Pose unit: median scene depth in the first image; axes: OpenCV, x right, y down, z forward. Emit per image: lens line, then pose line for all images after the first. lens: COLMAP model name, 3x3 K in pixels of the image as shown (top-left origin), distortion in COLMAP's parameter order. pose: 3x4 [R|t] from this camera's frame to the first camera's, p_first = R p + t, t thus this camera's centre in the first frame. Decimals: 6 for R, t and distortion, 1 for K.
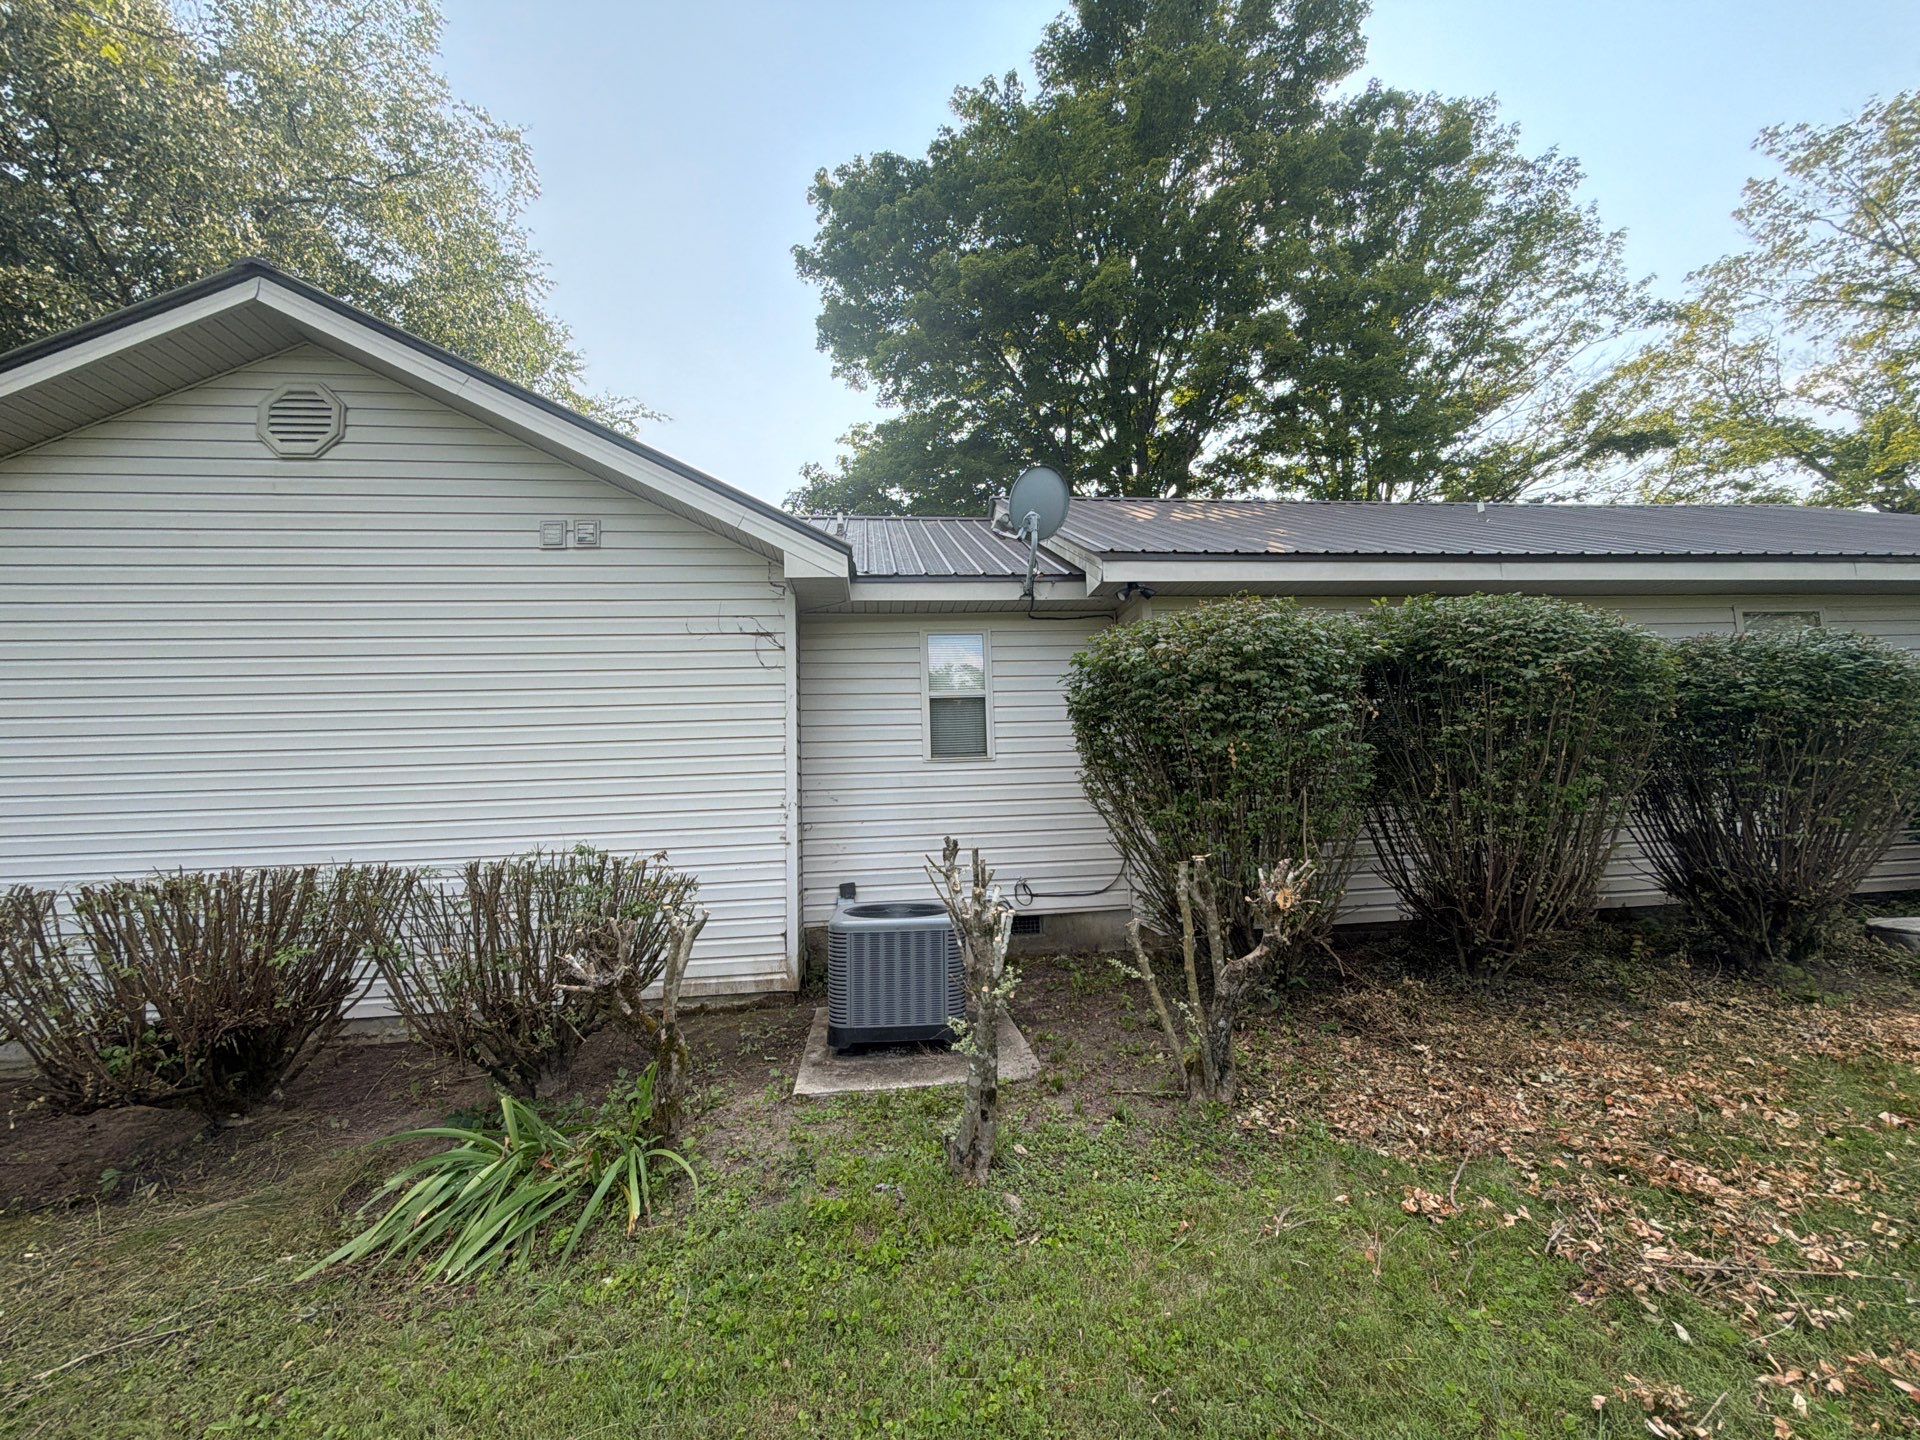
lens RADIAL K [[766.8, 0, 959.6], [0, 766.8, 717.5], [0, 0, 1]] dist [0.005941, -0.001548]
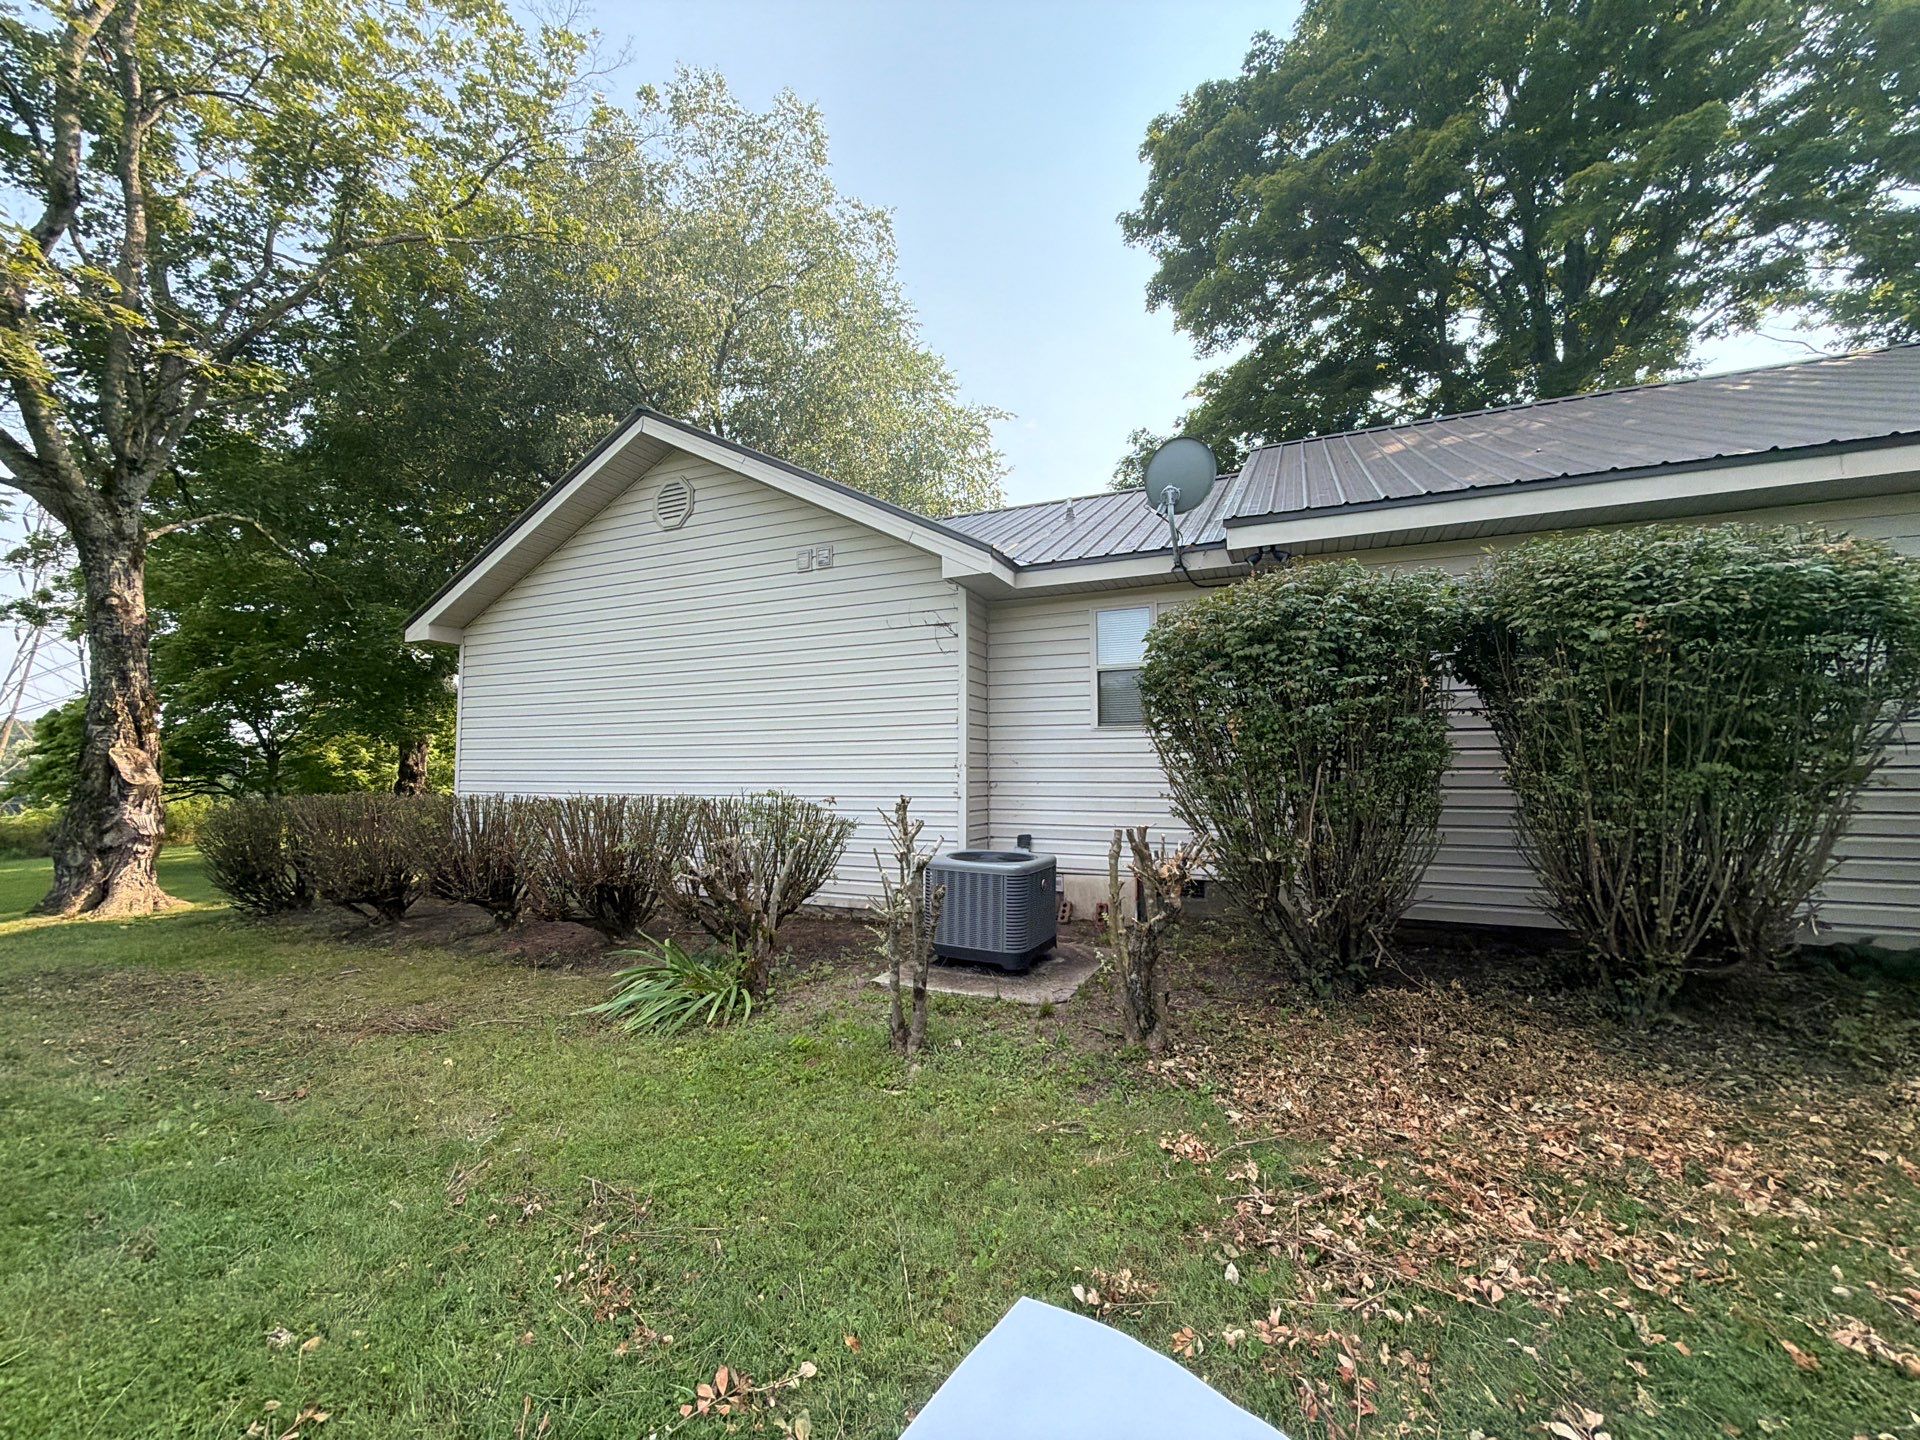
lens RADIAL K [[766.8, 0, 969.3], [0, 766.8, 719.2], [0, 0, 1]] dist [0.005941, -0.001548]
pose [[0.861444, -0.000344, -0.507853, 0.403989], [0.029553, 0.998339, 0.049452, -0.018751], [0.506993, -0.057609, 0.860023, -0.027815]]
